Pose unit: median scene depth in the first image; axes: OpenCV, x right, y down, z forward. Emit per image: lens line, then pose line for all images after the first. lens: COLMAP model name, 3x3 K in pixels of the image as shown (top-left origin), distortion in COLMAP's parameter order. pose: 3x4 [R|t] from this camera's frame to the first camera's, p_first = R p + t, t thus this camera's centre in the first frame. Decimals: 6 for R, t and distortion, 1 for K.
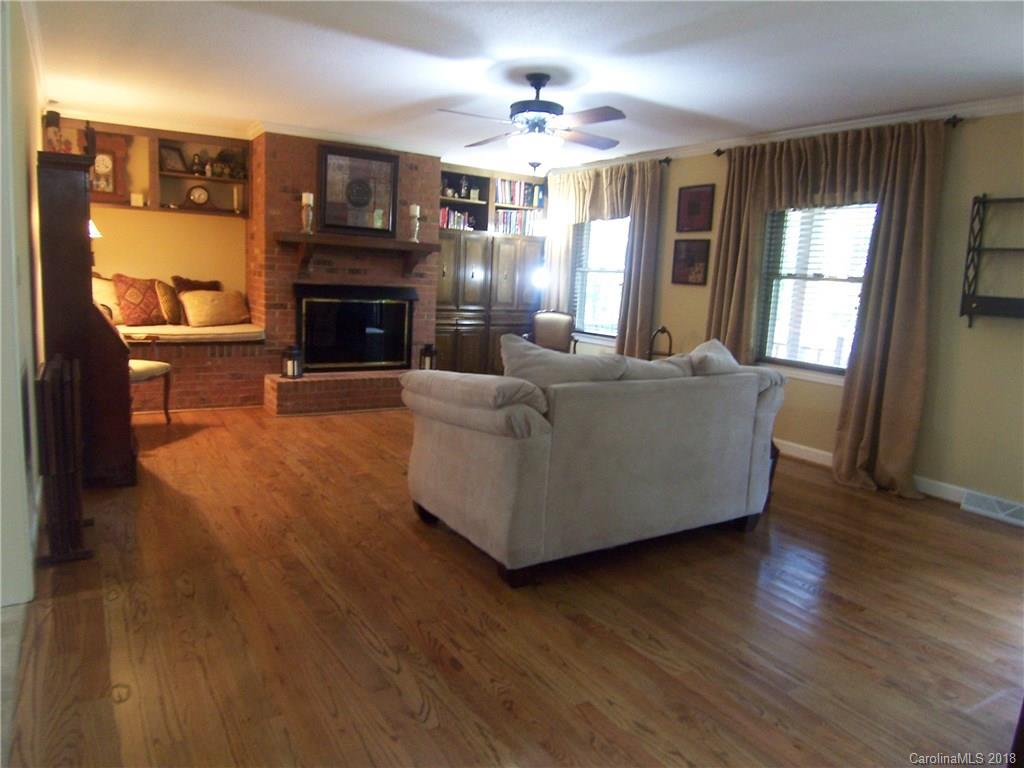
lens RADIAL K [[702.7, 0, 512.0], [0, 702.7, 384.0], [0, 0, 1]] dist [-0.037761, -0.000882]
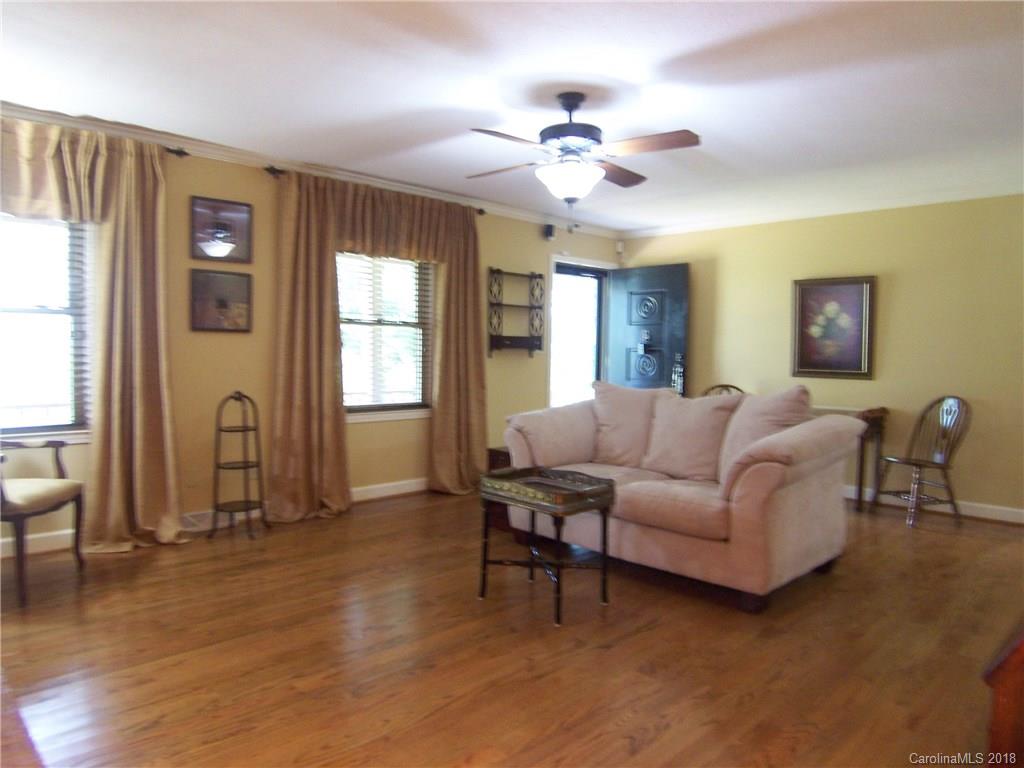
lens RADIAL K [[702.7, 0, 512.0], [0, 702.7, 384.0], [0, 0, 1]] dist [-0.037761, -0.000882]
pose [[-0.211304, -0.103347, 0.971941, -0.640424], [0.125313, 0.983323, 0.131801, -0.176936], [-0.969354, 0.149647, -0.194830, 1.029472]]
